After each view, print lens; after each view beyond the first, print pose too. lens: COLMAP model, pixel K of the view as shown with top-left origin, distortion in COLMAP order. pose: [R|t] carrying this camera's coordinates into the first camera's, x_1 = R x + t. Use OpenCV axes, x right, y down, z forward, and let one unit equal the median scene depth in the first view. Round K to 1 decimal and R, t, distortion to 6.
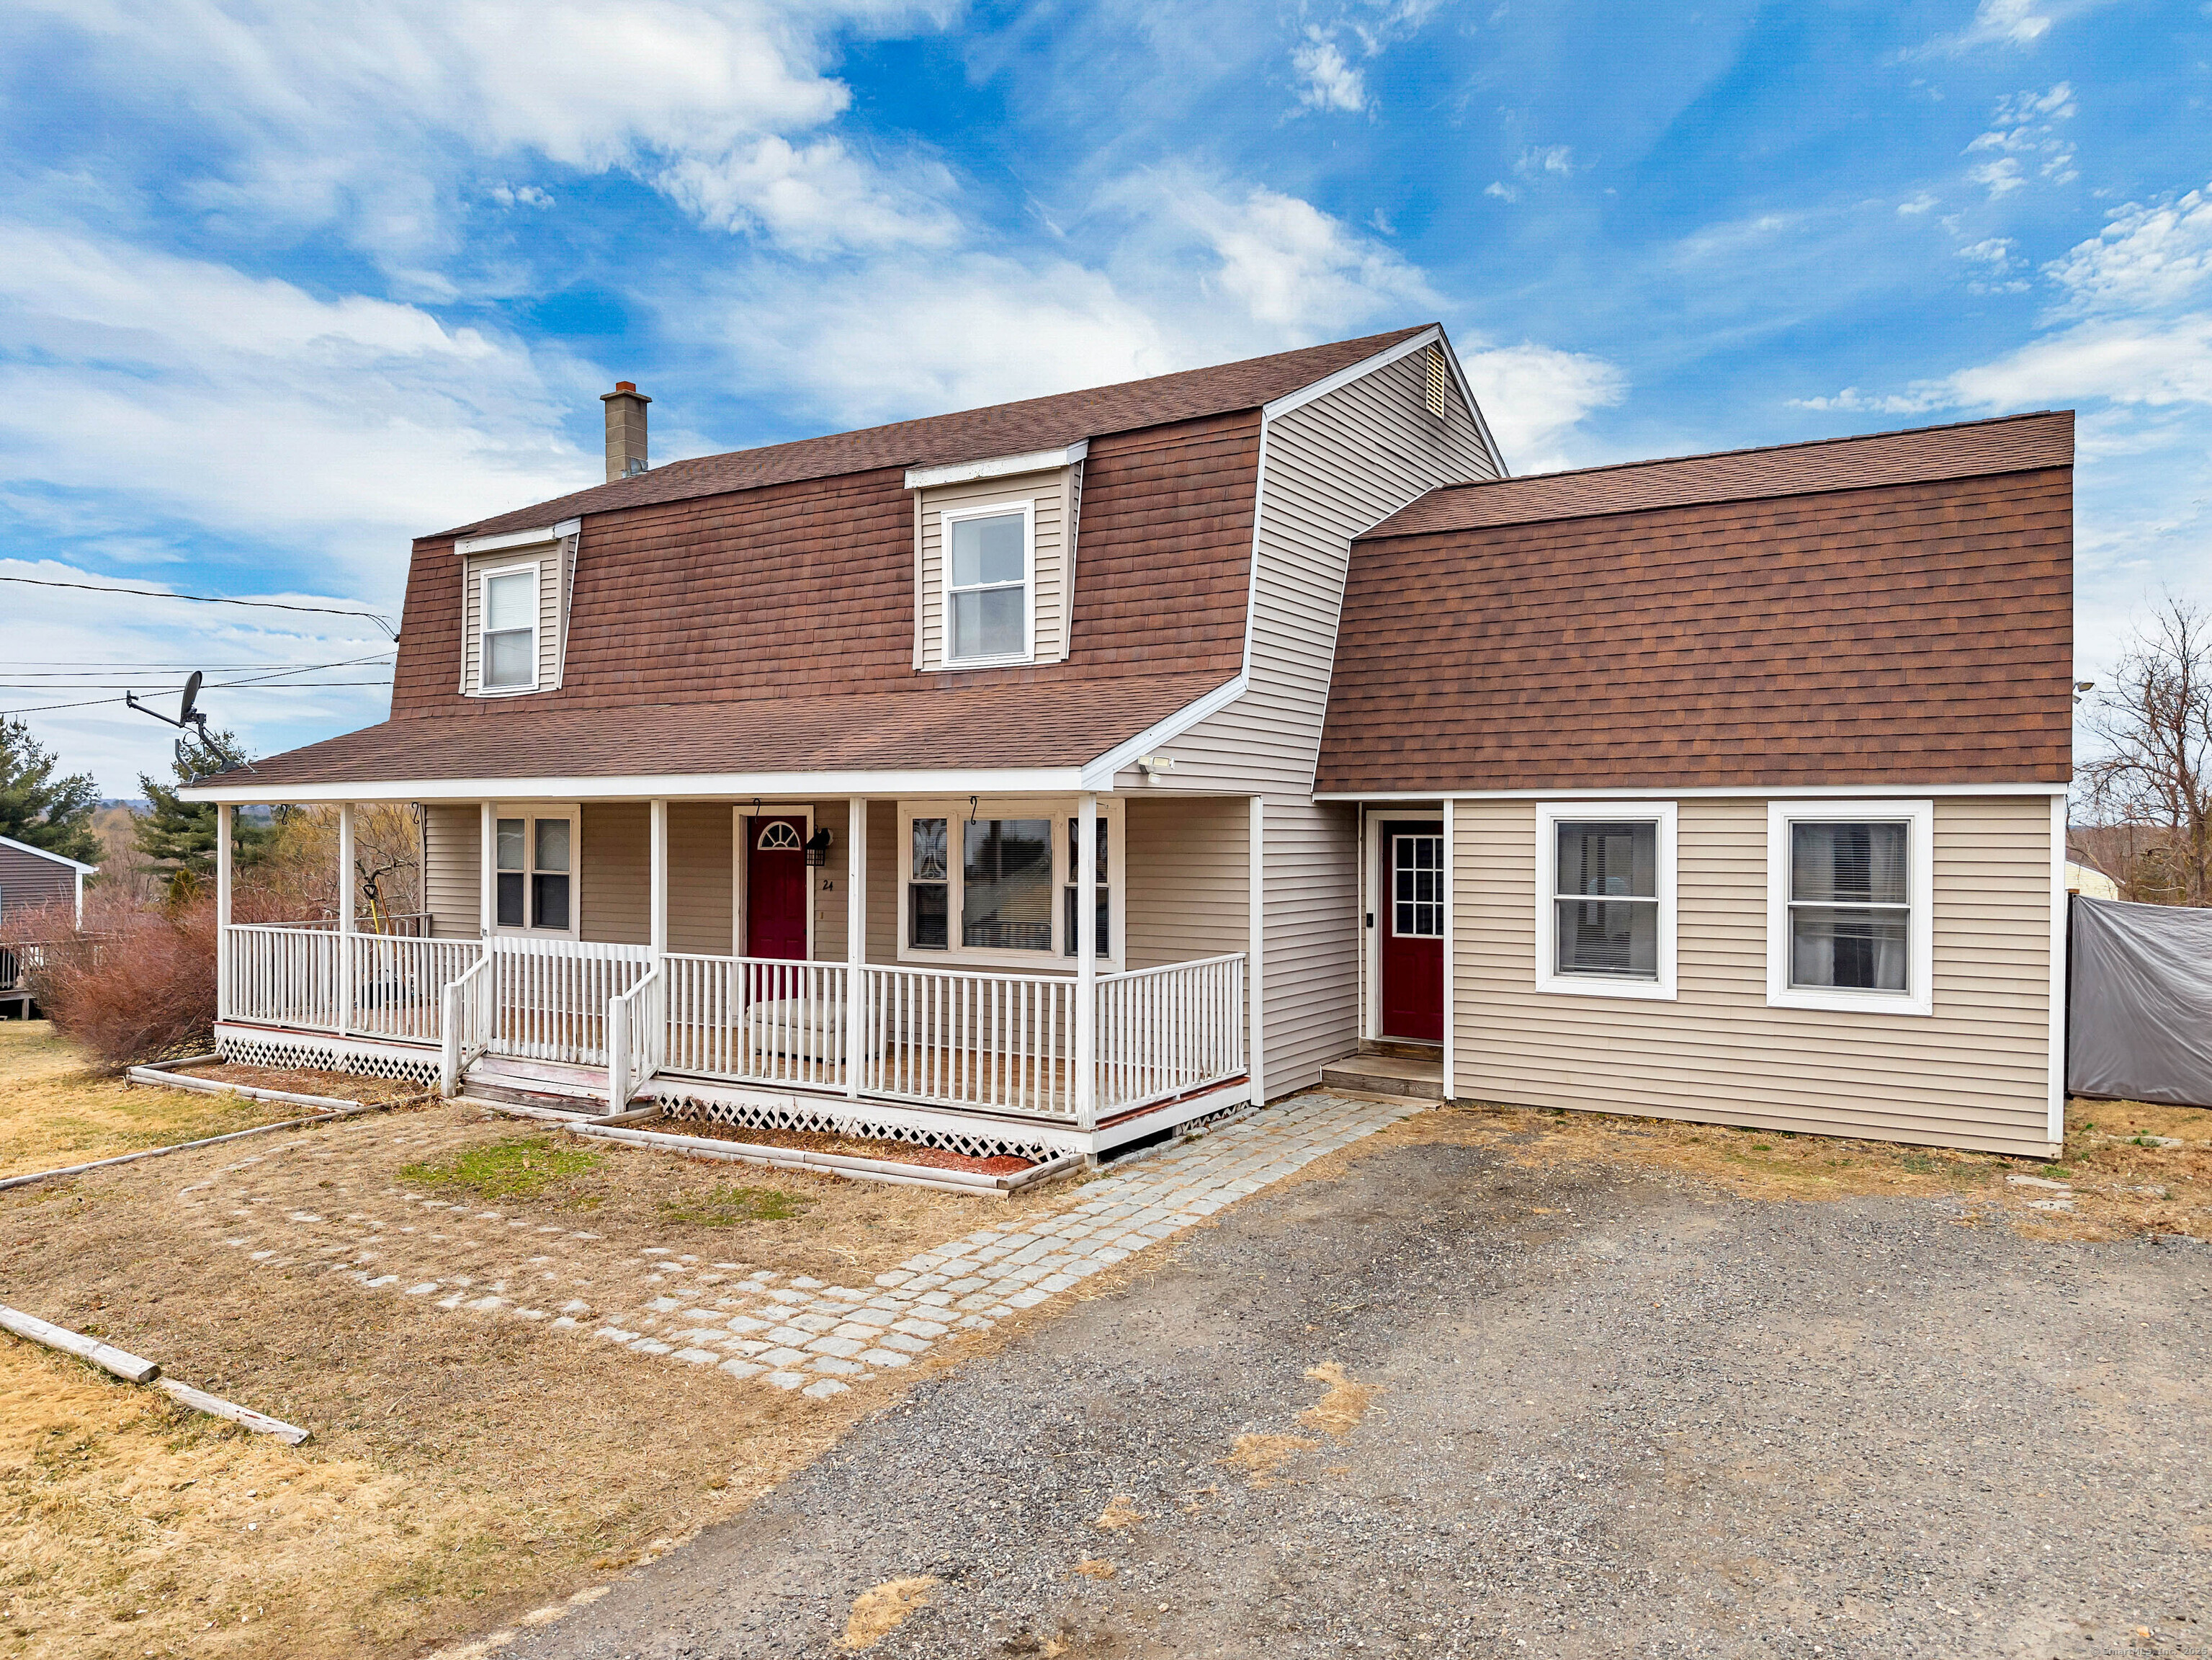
lens RADIAL K [[1503.9, 0, 1106.0], [0, 1503.9, 830.0], [0, 0, 1]] dist [0.048173, -0.049455]
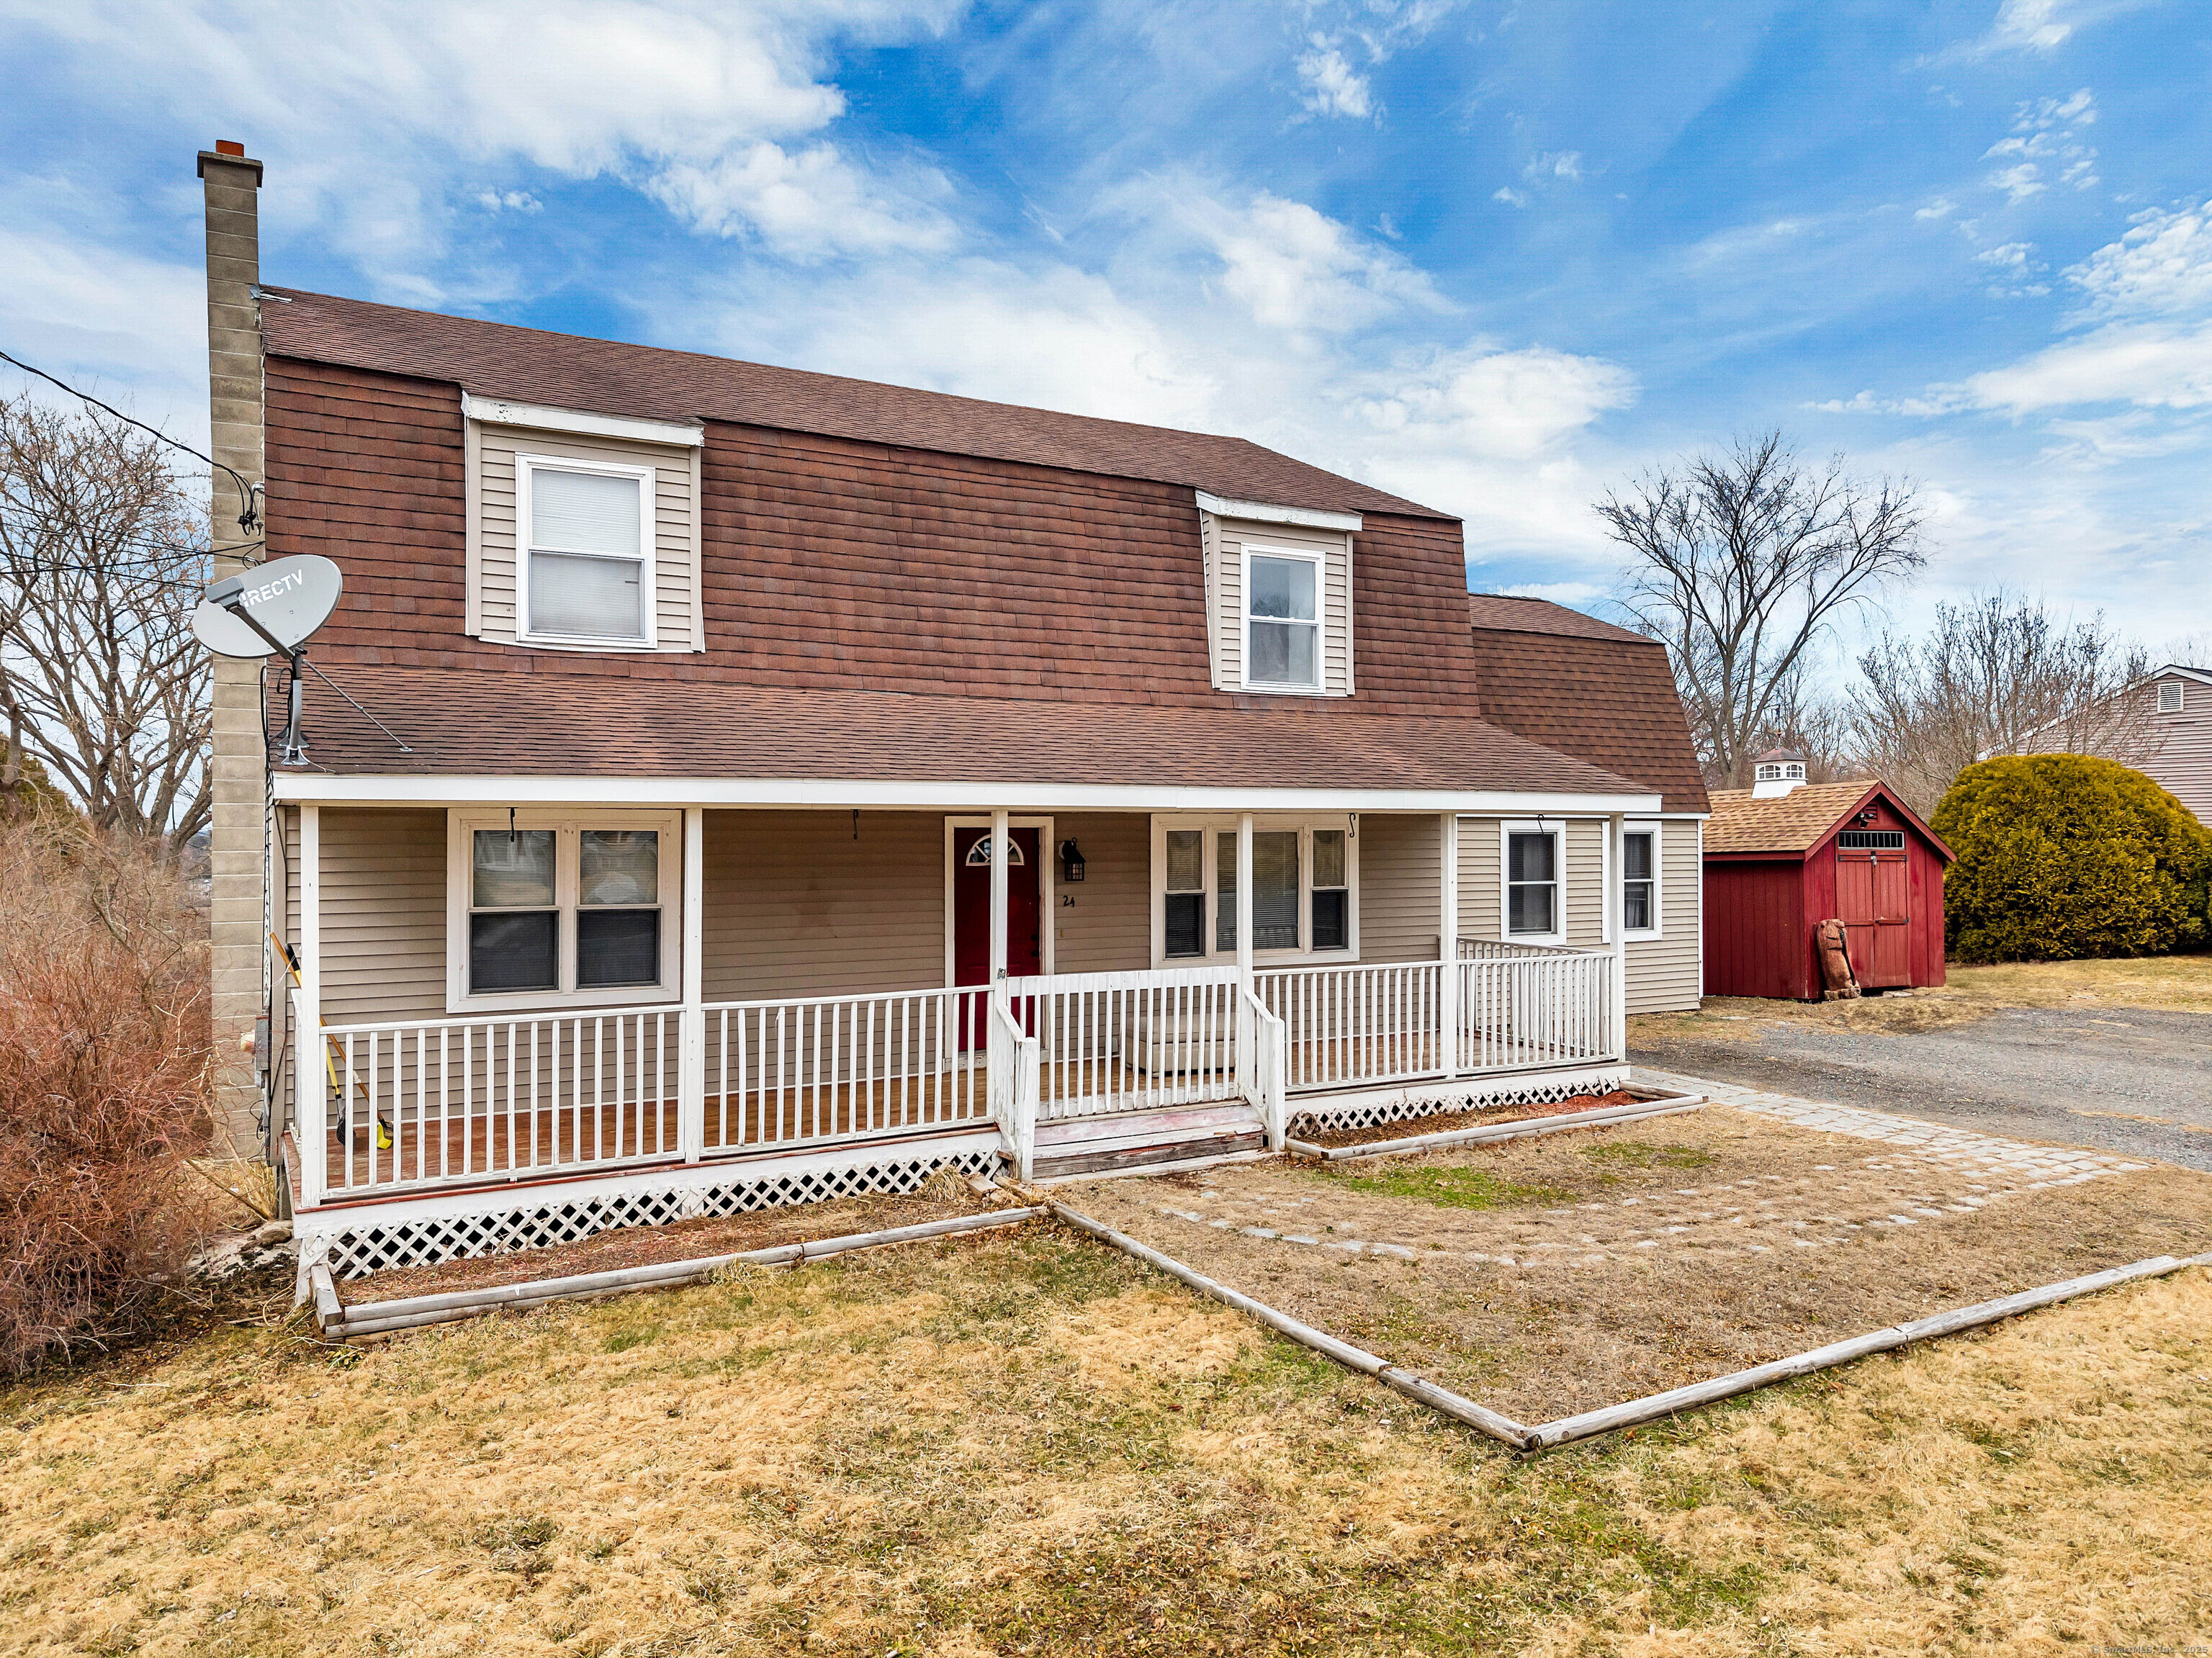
lens RADIAL K [[1503.6, 0, 1106.0], [0, 1503.6, 829.0], [0, 0, 1]] dist [0.048173, -0.049455]
pose [[0.474172, -0.002642, 0.880428, -1.140780], [0.001336, 0.999997, 0.002282, -0.012362], [-0.880431, 0.000094, 0.474174, 0.607729]]
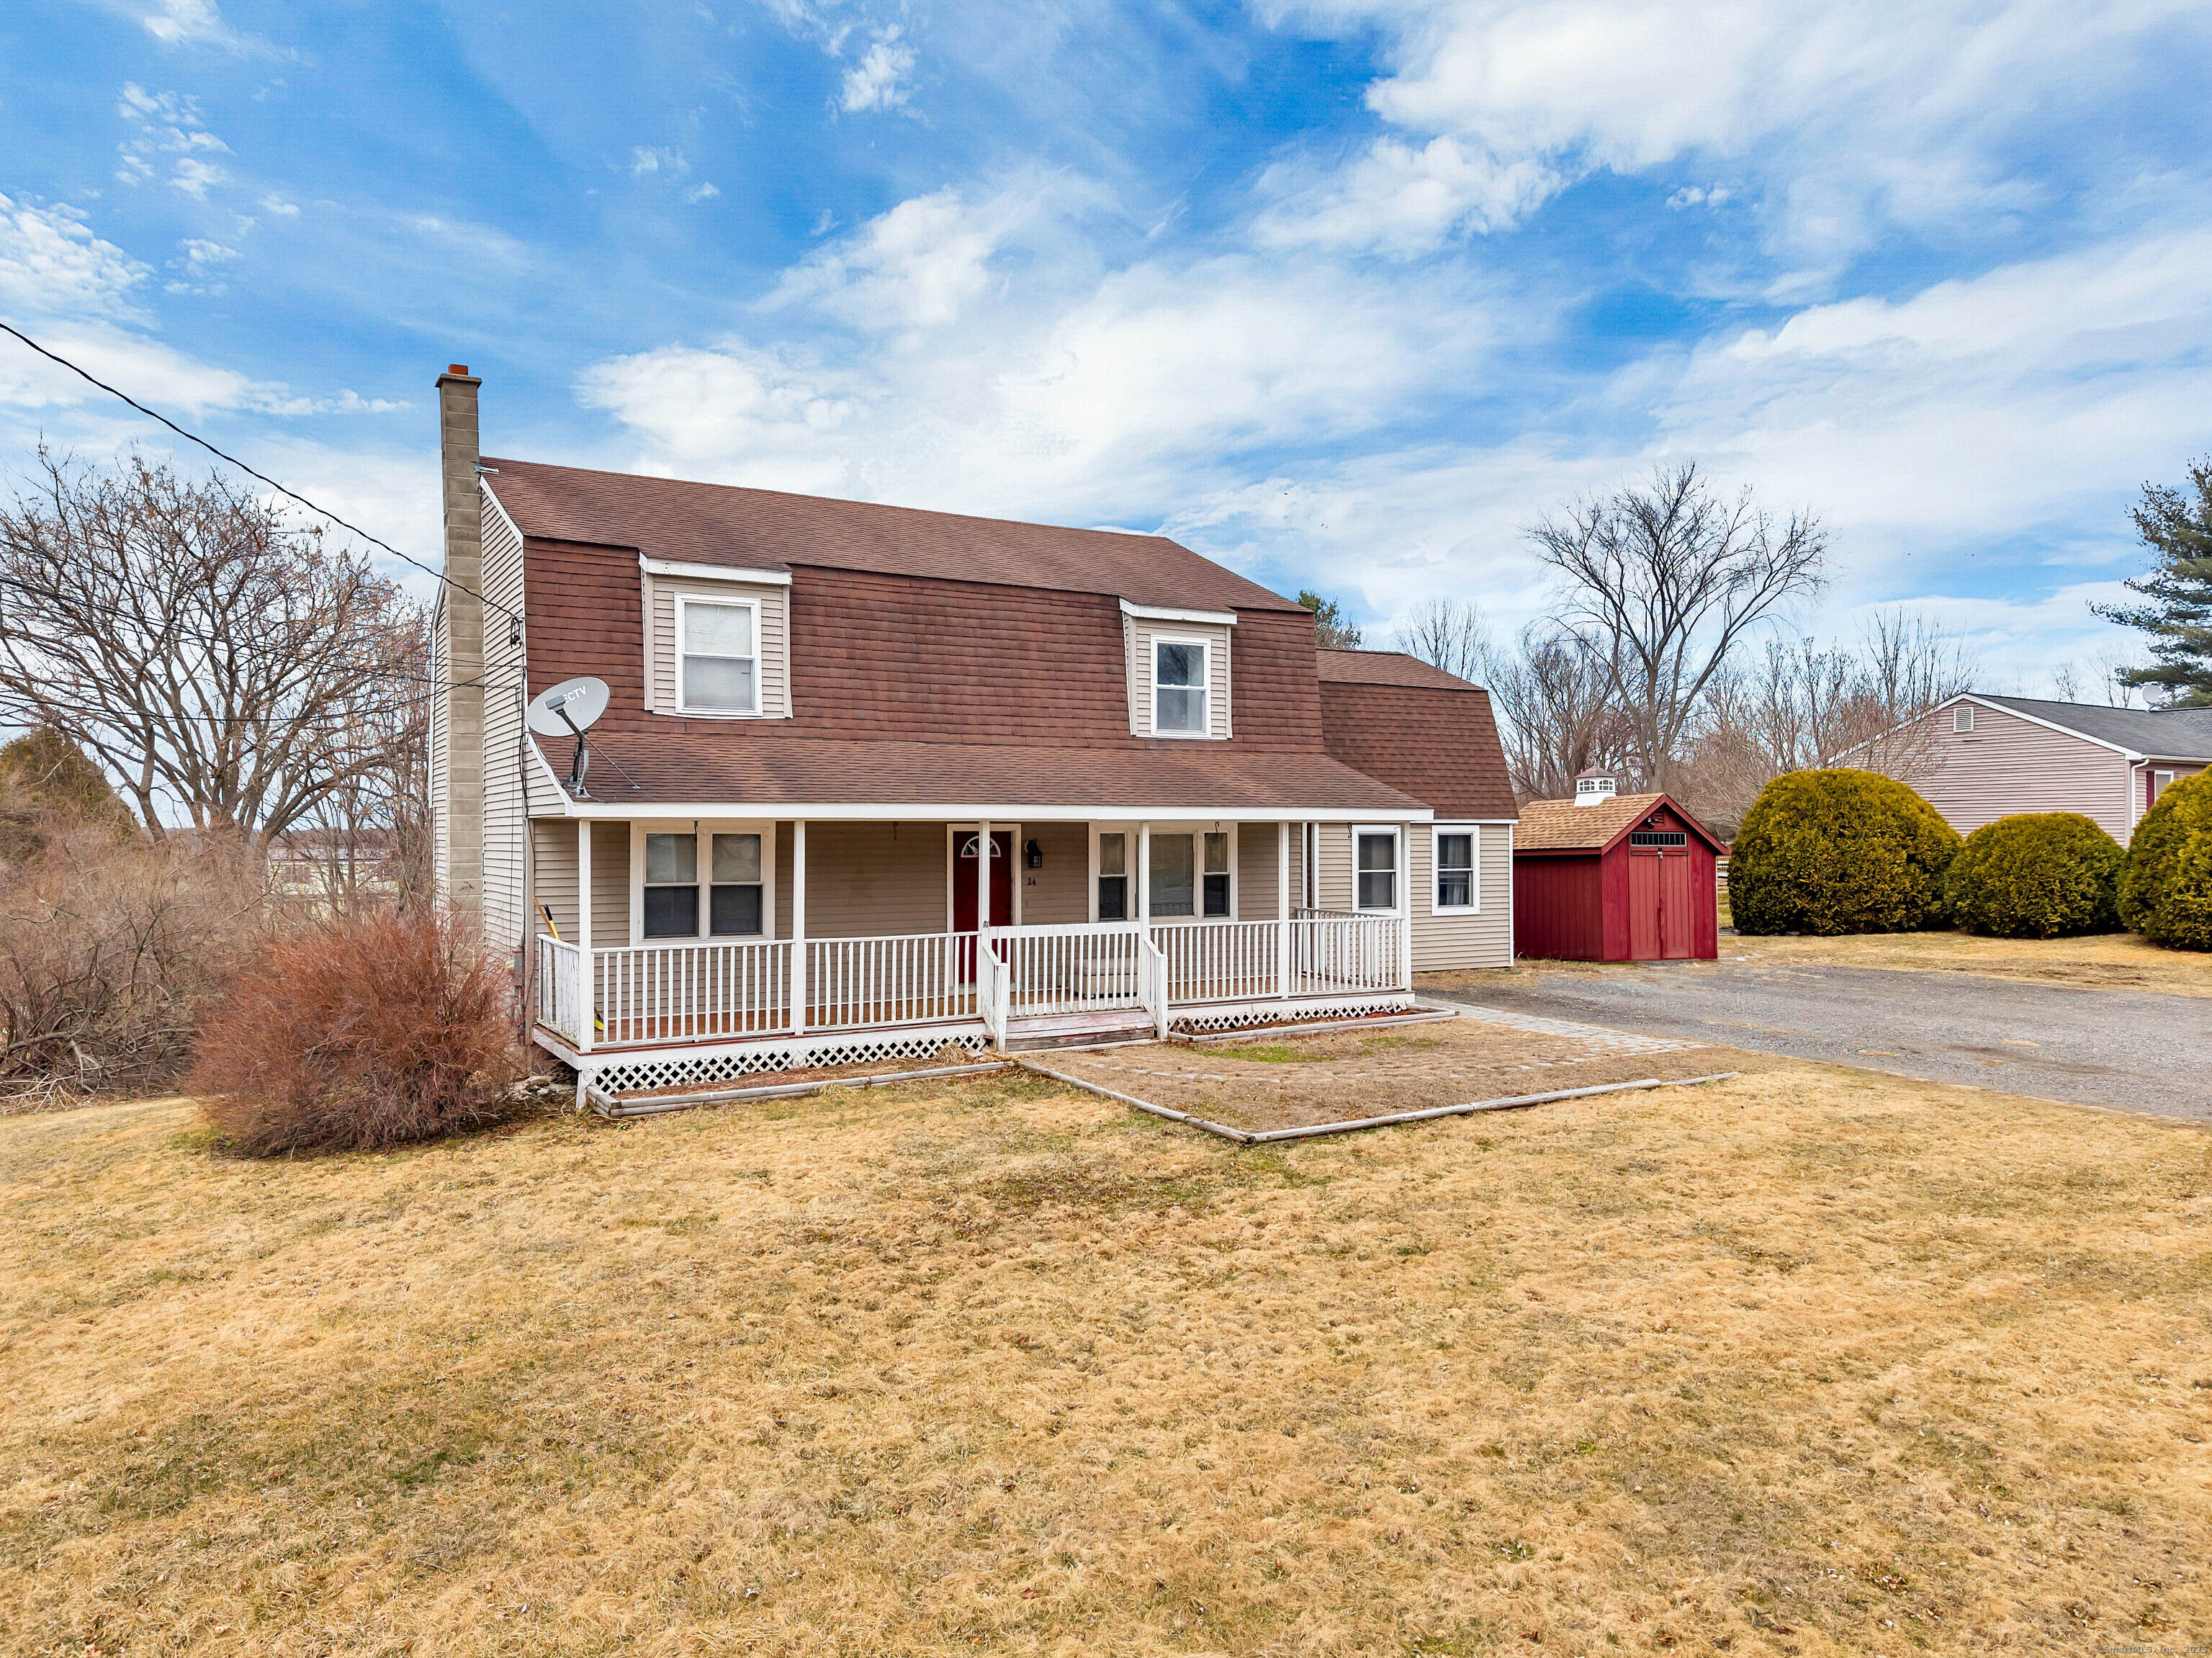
lens RADIAL K [[1494.9, 0, 1106.0], [0, 1494.9, 829.0], [0, 0, 1]] dist [0.095550, -0.000266]
pose [[0.463078, -0.003695, 0.886310, -1.557263], [0.001501, 0.999993, 0.003384, -0.018476], [-0.886316, -0.000236, 0.463080, 0.347385]]
